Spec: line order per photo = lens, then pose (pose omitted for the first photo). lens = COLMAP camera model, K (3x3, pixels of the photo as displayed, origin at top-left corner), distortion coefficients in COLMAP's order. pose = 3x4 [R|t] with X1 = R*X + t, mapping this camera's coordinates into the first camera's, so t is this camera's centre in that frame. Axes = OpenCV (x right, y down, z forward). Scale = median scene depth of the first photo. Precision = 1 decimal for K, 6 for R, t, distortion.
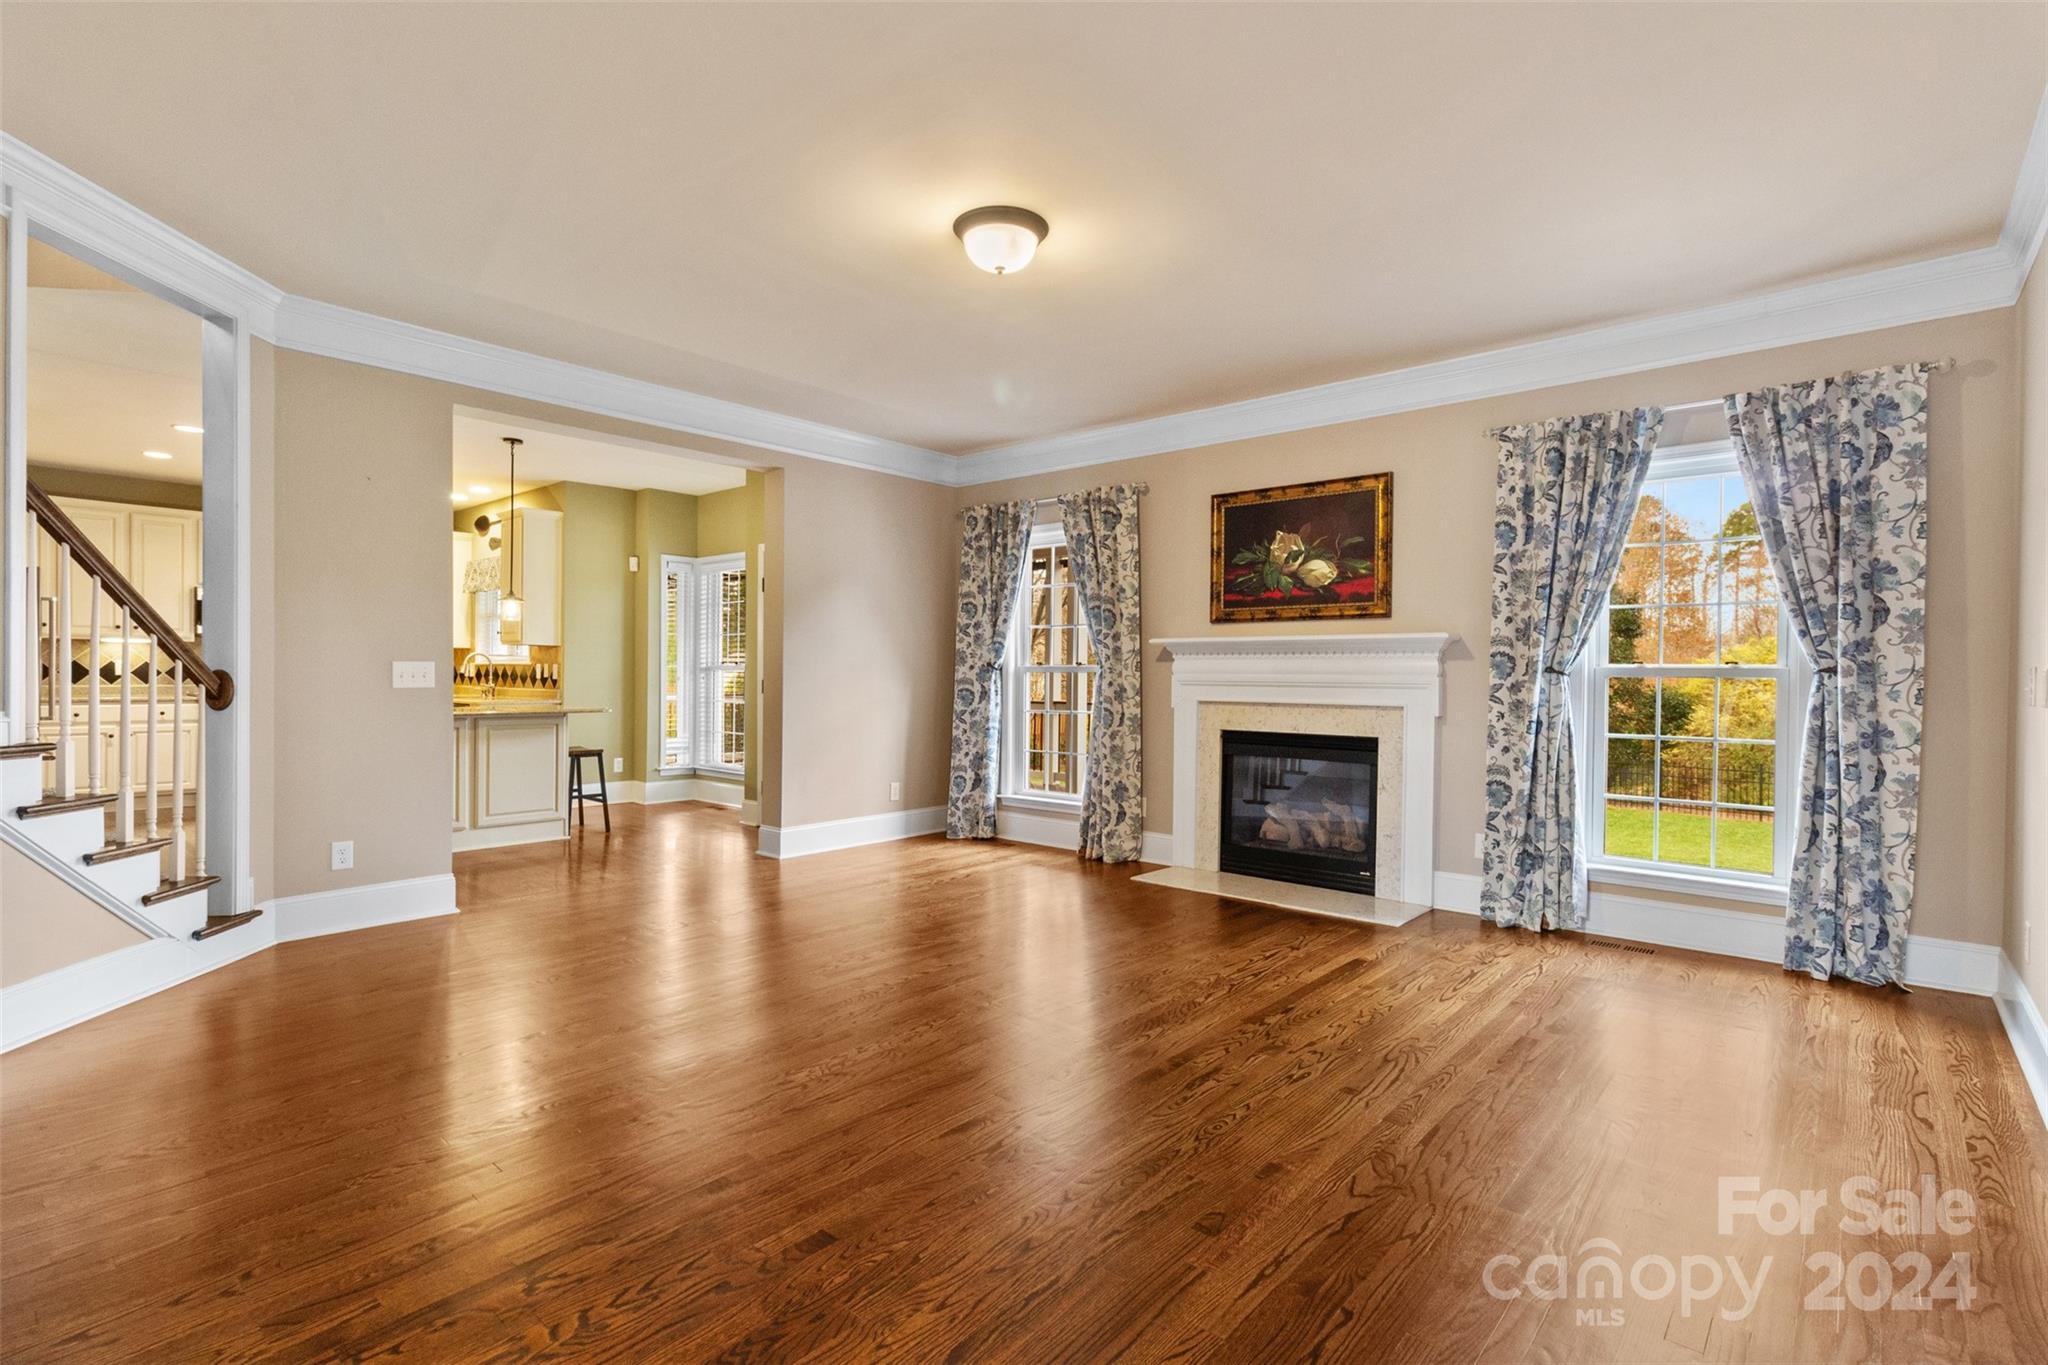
lens RADIAL K [[953.6, 0, 1021.8], [0, 953.6, 683.9], [0, 0, 1]] dist [0.005530, -0.002572]
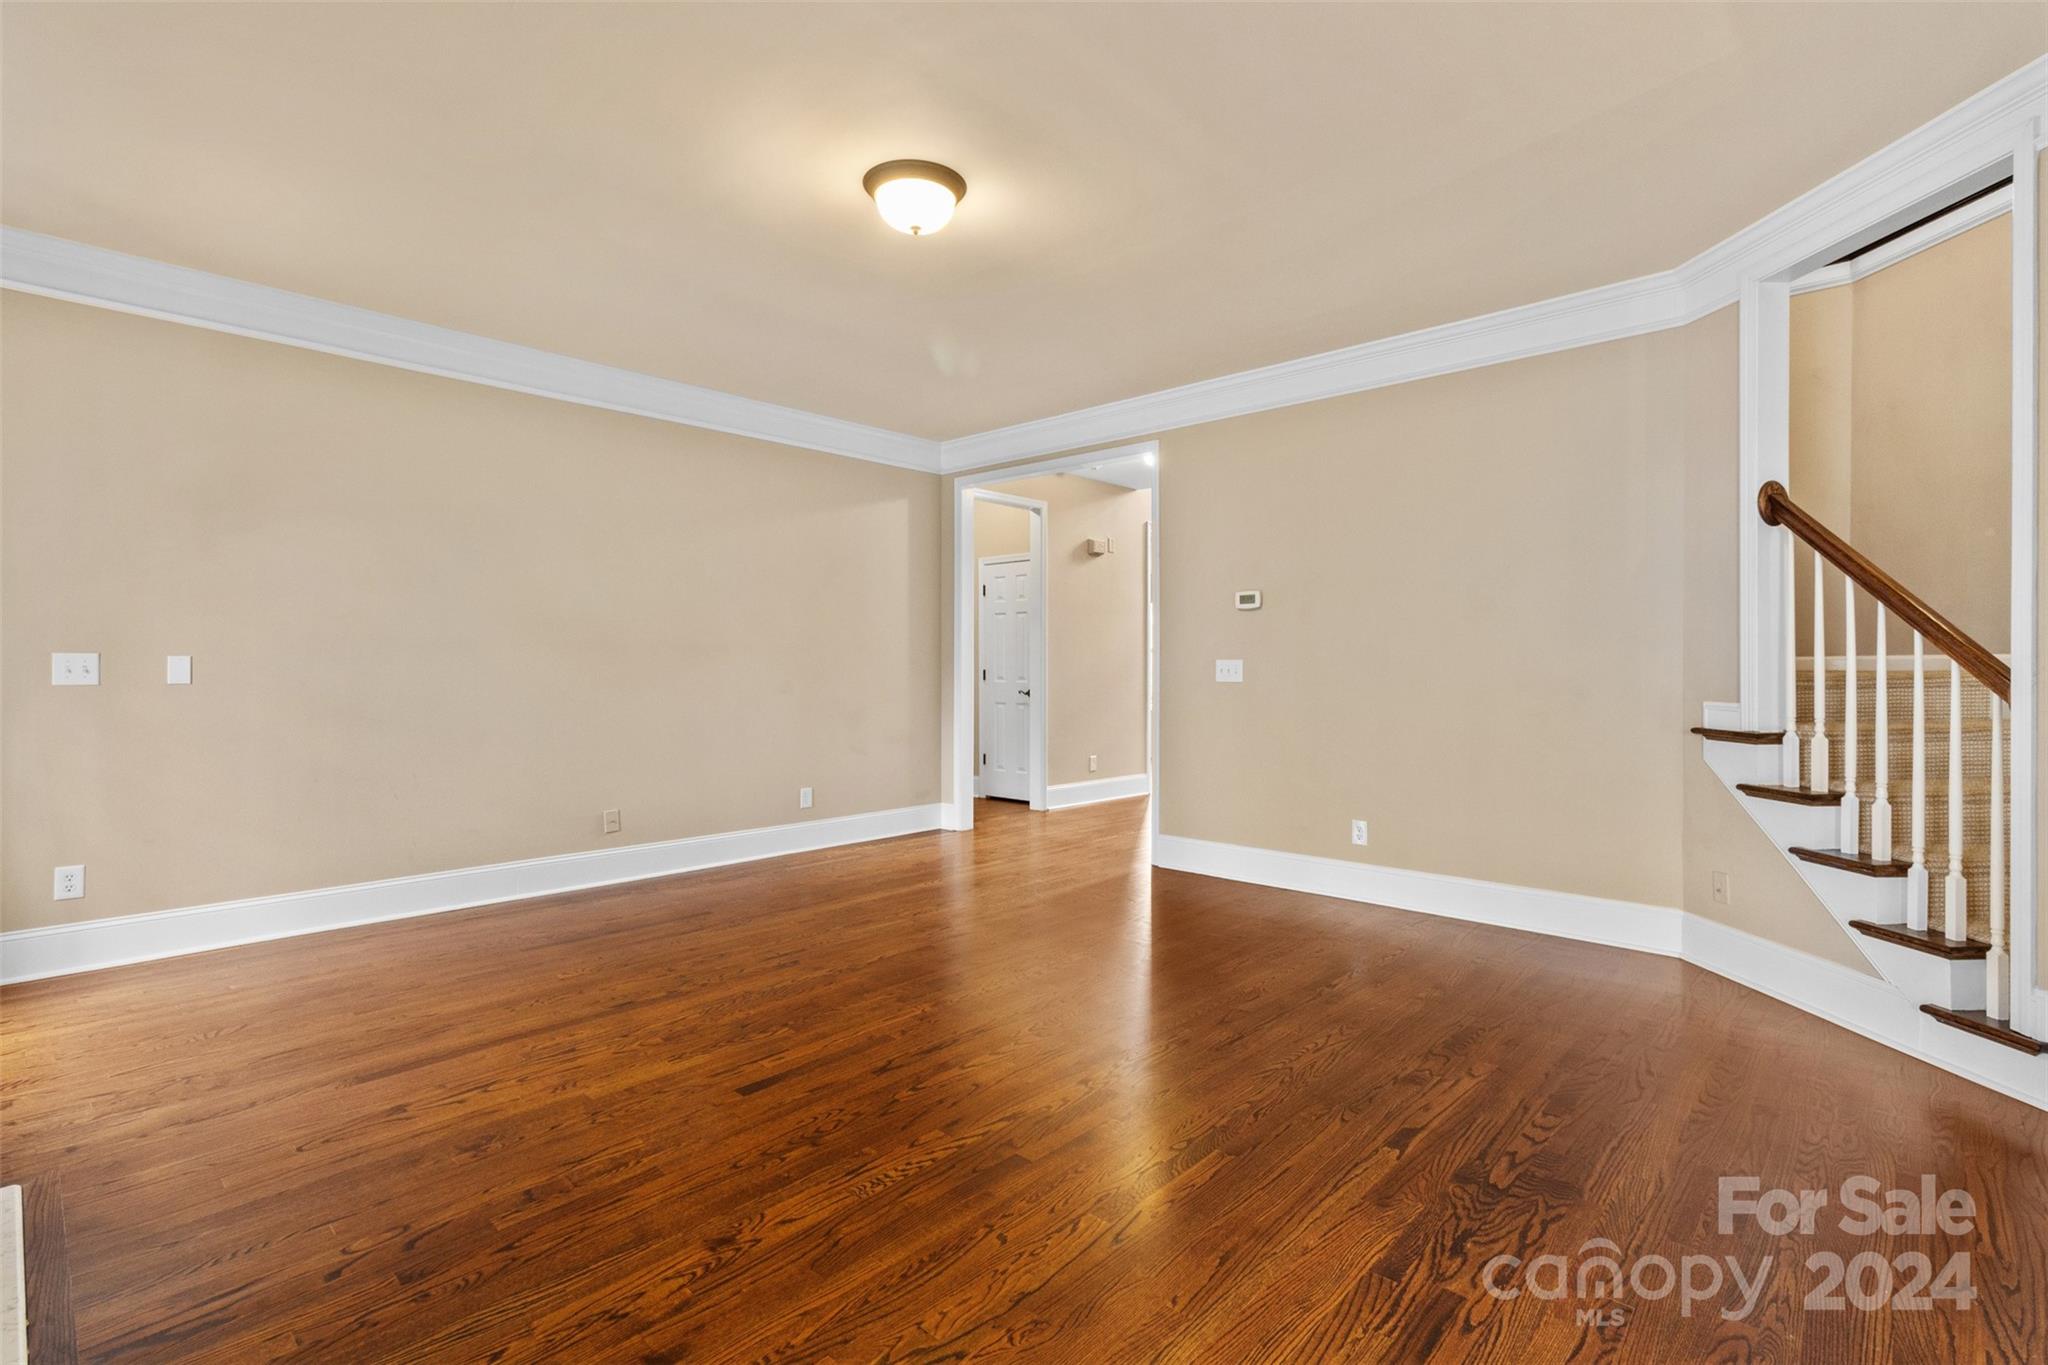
lens RADIAL K [[953.6, 0, 1028.6], [0, 953.6, 673.4], [0, 0, 1]] dist [0.005530, -0.002572]
pose [[-0.999653, -0.010765, 0.024046, -0.160426], [-0.010327, 0.999780, 0.018240, -0.021003], [-0.024237, 0.017986, -0.999544, 1.979174]]
